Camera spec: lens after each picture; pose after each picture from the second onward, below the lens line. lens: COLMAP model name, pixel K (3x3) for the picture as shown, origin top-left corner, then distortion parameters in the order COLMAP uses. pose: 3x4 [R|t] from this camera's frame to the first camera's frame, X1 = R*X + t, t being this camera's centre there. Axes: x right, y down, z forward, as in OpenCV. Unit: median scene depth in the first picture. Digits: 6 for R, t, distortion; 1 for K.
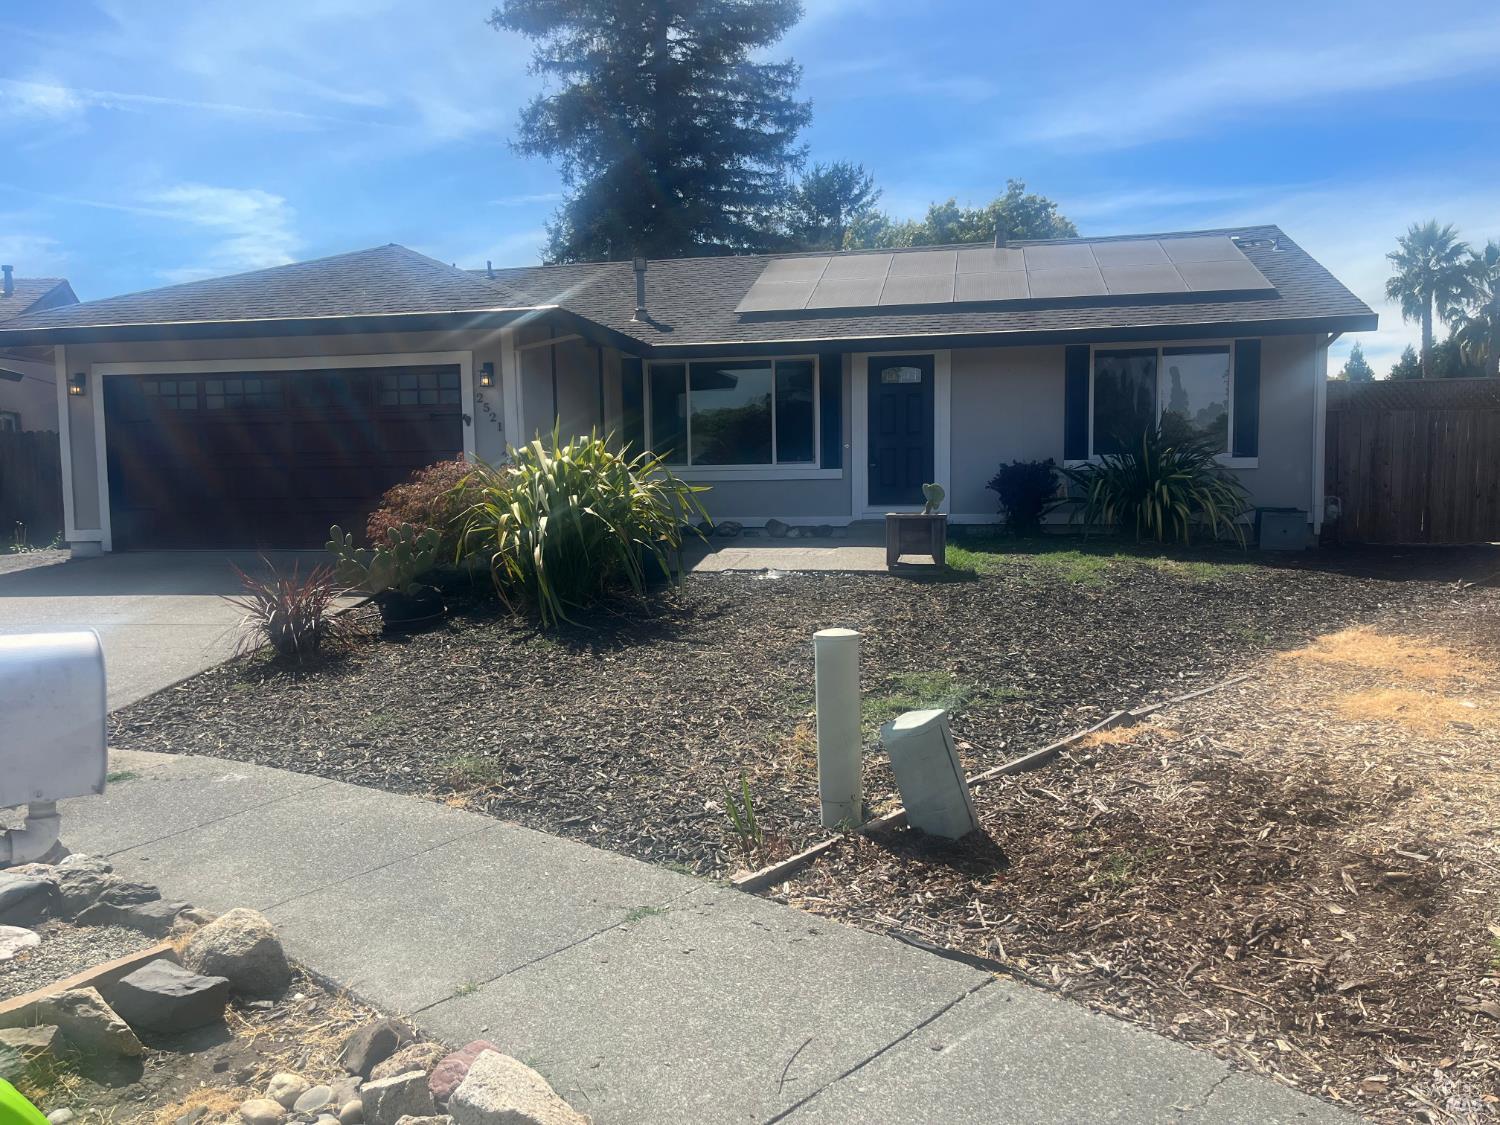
lens RADIAL K [[1128.6, 0, 749.7], [0, 1128.6, 557.1], [0, 0, 1]] dist [0.071646, -0.094422]
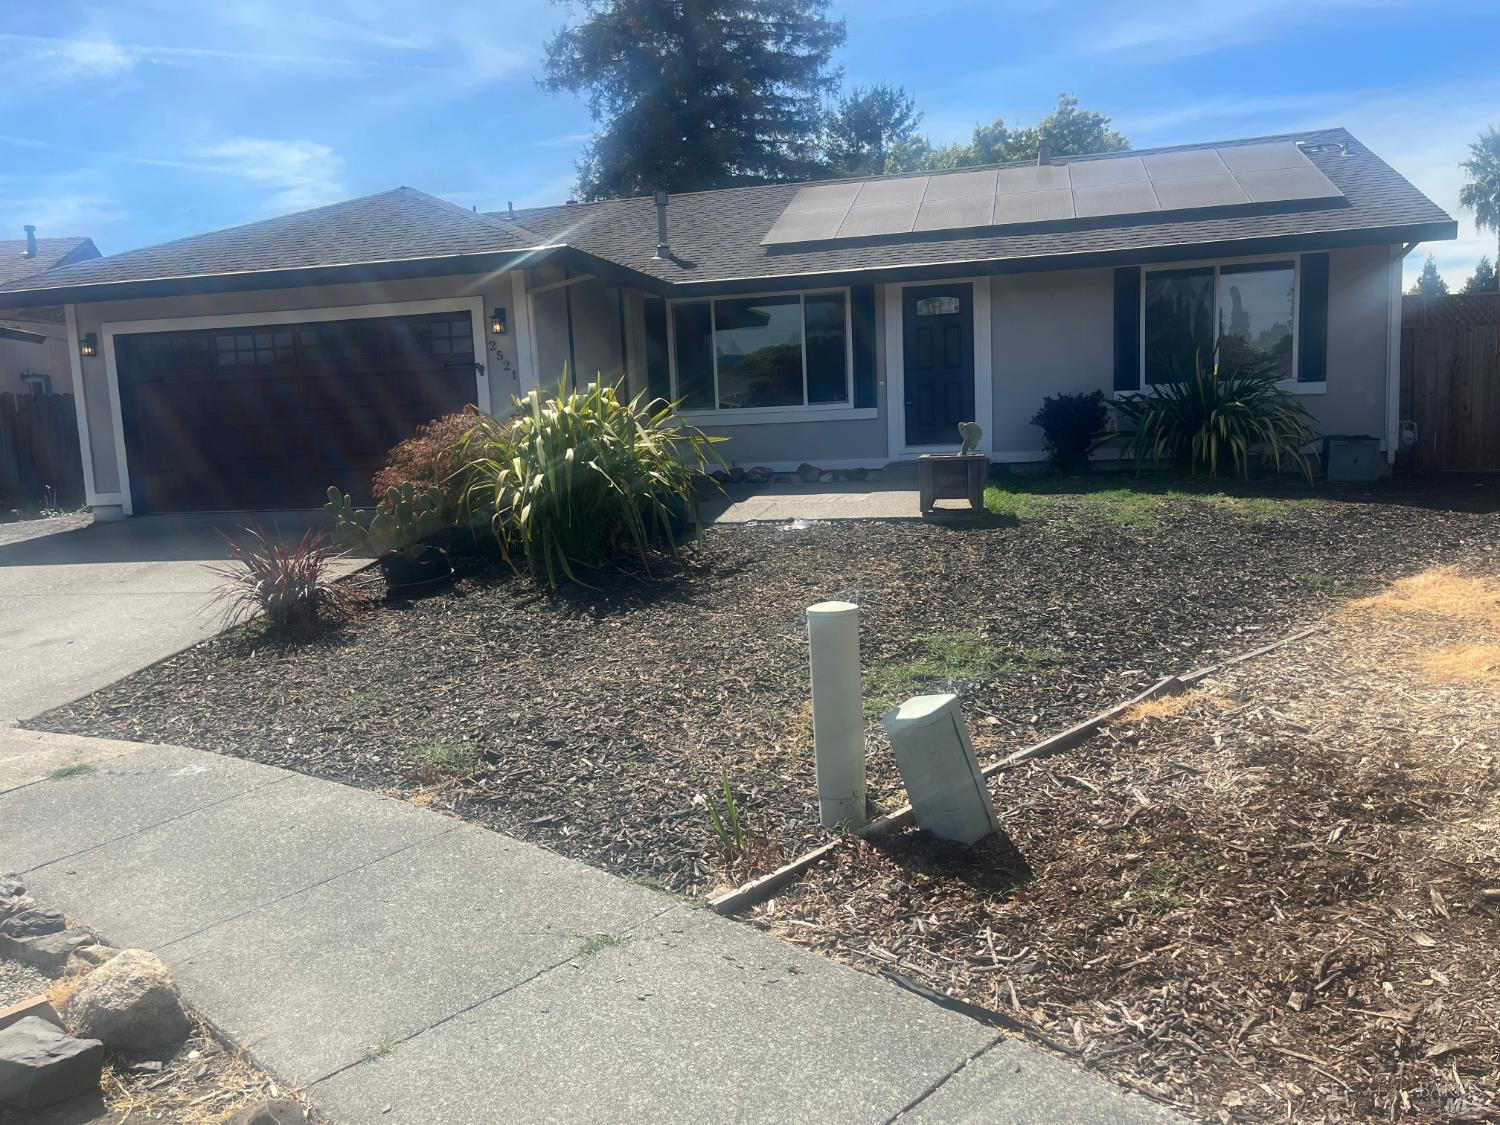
lens RADIAL K [[1128.6, 0, 745.6], [0, 1128.6, 555.3], [0, 0, 1]] dist [0.071646, -0.094422]
pose [[0.998435, -0.024008, -0.050513, 0.030328], [0.026583, 0.998348, 0.050944, -0.010510], [0.049206, -0.052207, 0.997423, 0.070749]]
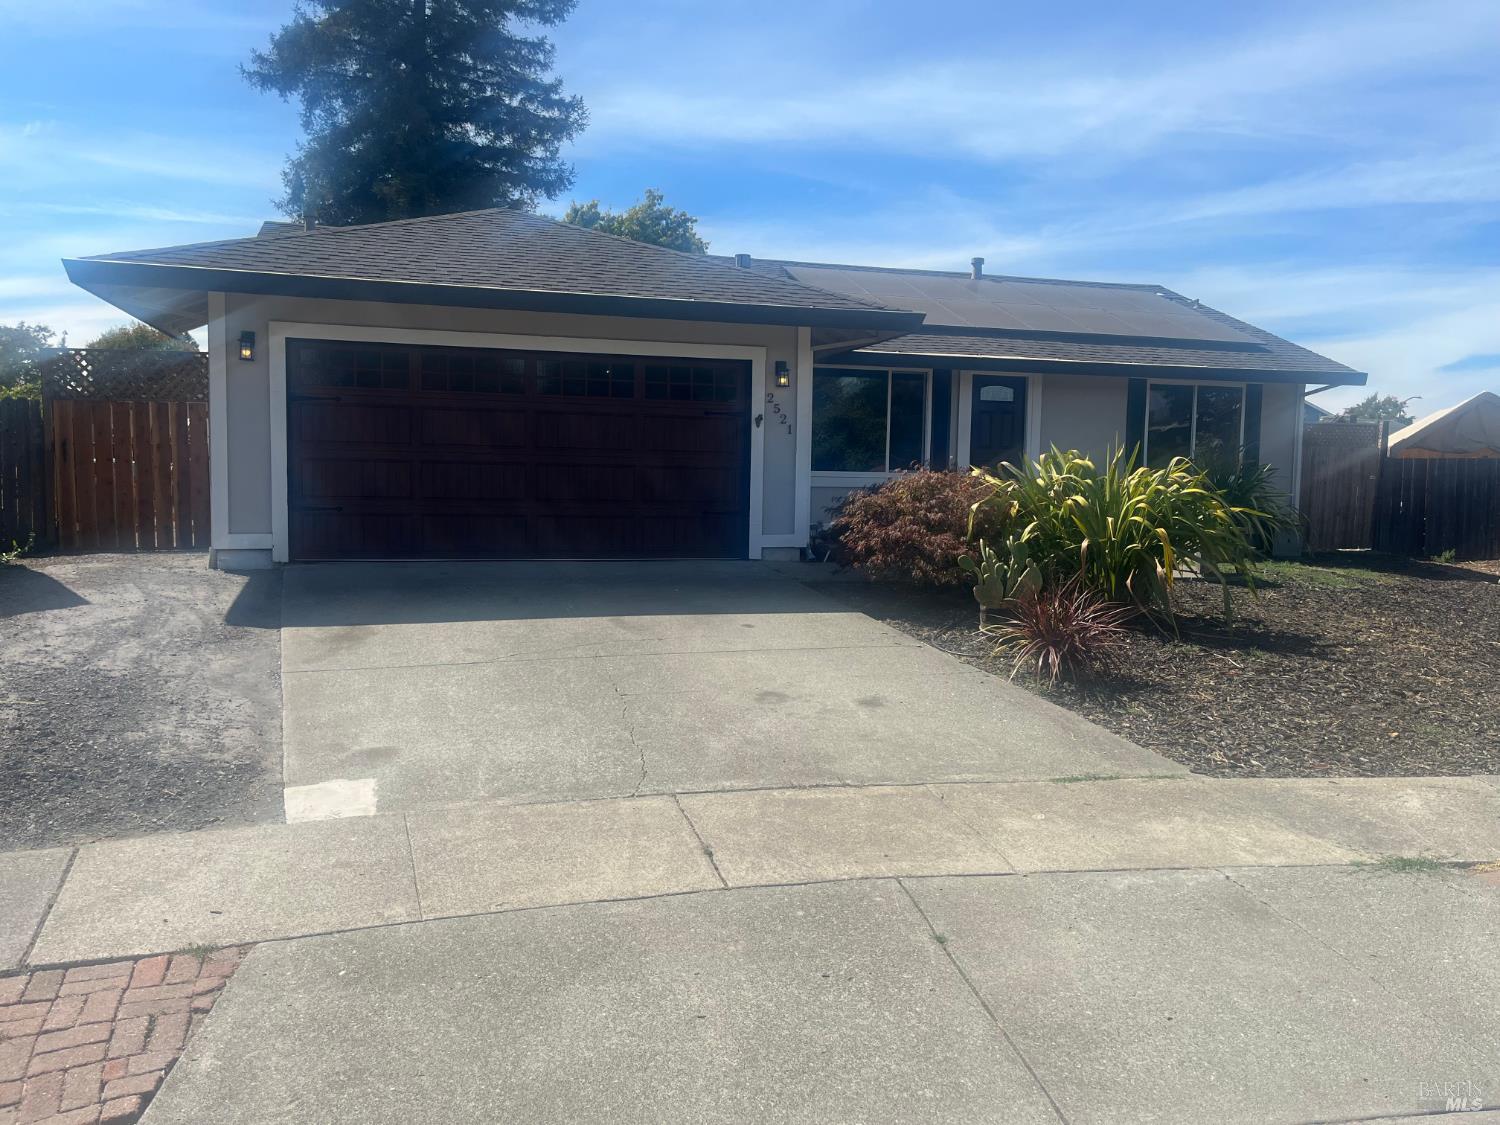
lens RADIAL K [[1128.6, 0, 744.6], [0, 1128.6, 575.5], [0, 0, 1]] dist [0.071646, -0.094422]
pose [[0.892946, -0.010245, 0.450047, -1.043337], [0.001938, 0.999819, 0.018915, -0.016430], [-0.450160, -0.016018, 0.892804, 0.260647]]
